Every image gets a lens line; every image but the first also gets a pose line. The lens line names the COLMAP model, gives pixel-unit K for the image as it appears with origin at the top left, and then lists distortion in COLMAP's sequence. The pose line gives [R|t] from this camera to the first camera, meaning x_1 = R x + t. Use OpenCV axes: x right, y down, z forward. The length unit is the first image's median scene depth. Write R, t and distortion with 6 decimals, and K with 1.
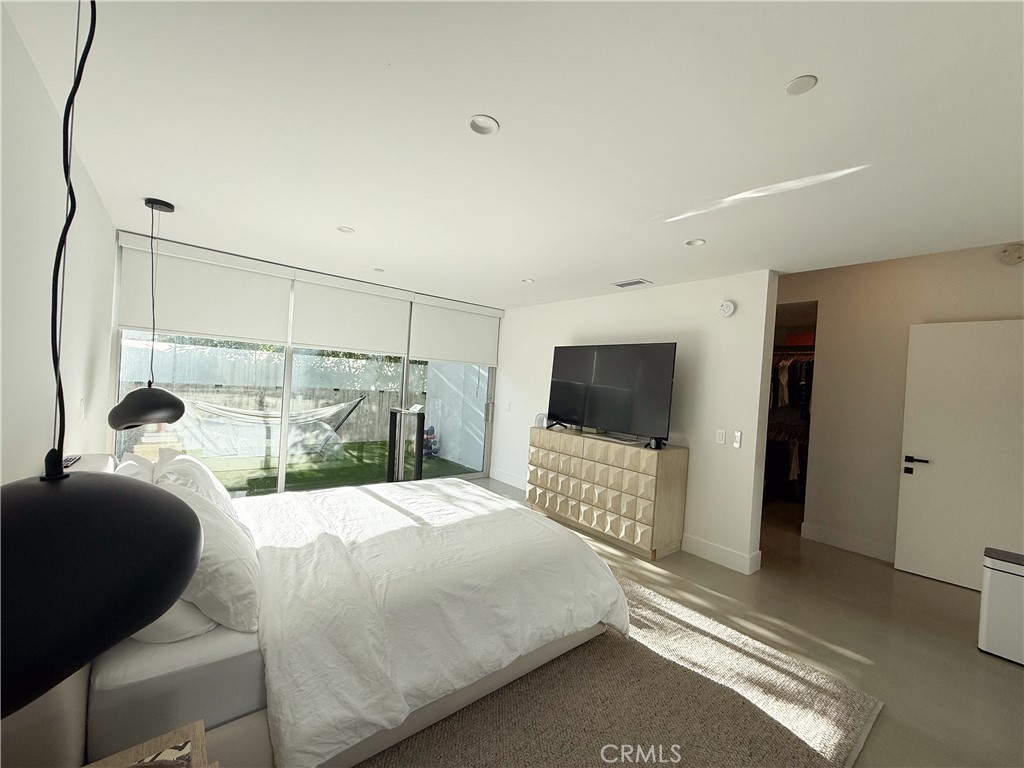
lens RADIAL K [[407.7, 0, 510.2], [0, 407.7, 384.9], [0, 0, 1]] dist [-0.000031, -0.000131]
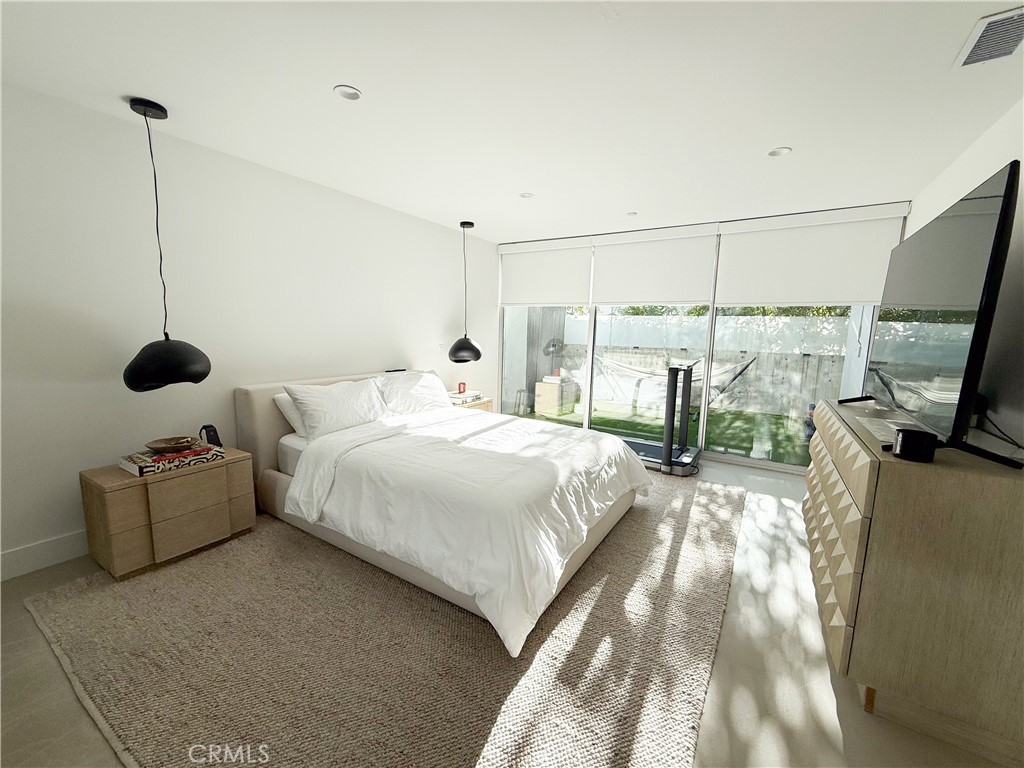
lens RADIAL K [[407.7, 0, 510.2], [0, 407.7, 384.9], [0, 0, 1]] dist [-0.000031, -0.000131]
pose [[0.318943, 0.069861, -0.945196, 0.770136], [-0.012405, 0.997502, 0.069541, 0.079987], [0.947693, -0.010455, 0.319013, 0.641256]]
